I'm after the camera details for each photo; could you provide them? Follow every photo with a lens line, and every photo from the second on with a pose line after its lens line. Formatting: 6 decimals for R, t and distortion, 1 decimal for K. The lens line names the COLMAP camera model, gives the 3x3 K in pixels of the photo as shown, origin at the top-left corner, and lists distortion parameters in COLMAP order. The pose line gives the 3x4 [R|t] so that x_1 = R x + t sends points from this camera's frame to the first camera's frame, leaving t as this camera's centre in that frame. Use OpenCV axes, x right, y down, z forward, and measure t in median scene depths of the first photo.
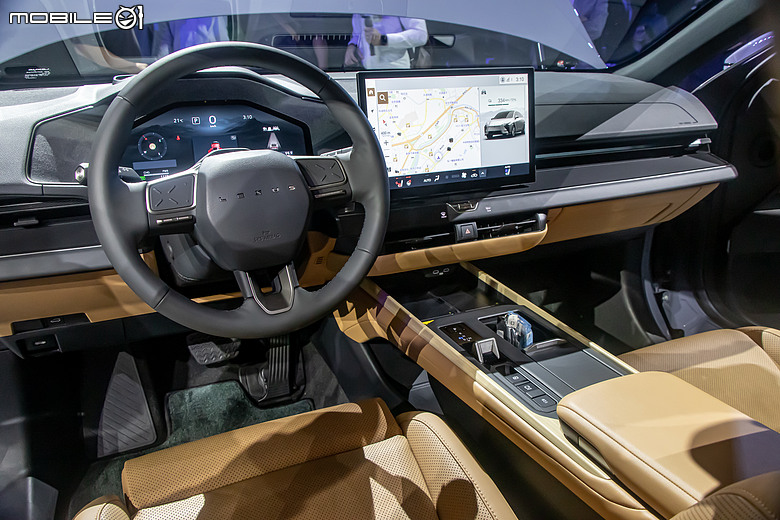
lens RADIAL K [[595.4, 0, 388.0], [0, 595.4, 261.3], [0, 0, 1]] dist [-0.003114, 0.000614]
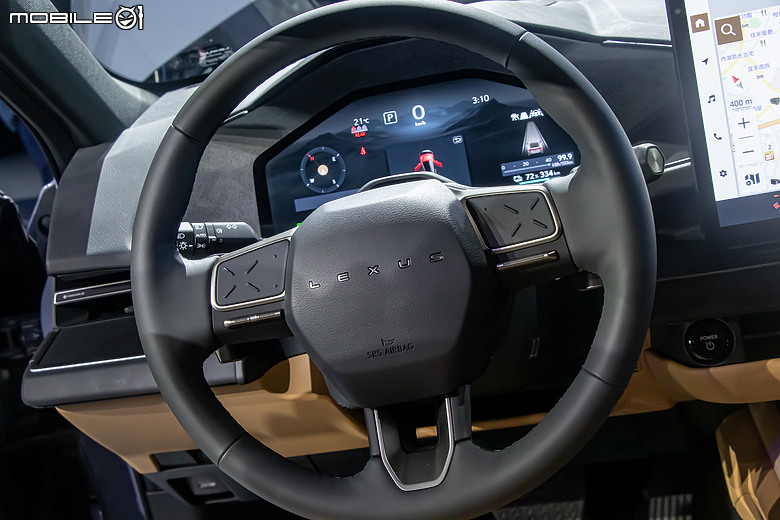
lens RADIAL K [[1193.9, 0, 389.1], [0, 1193.9, 260.7], [0, 0, 1]] dist [0.015909, 0.000000]
pose [[0.812099, -0.016594, -0.583284, 0.307689], [0.003540, 0.999717, -0.023513, -0.068106], [0.583509, 0.017030, 0.811928, 0.075718]]
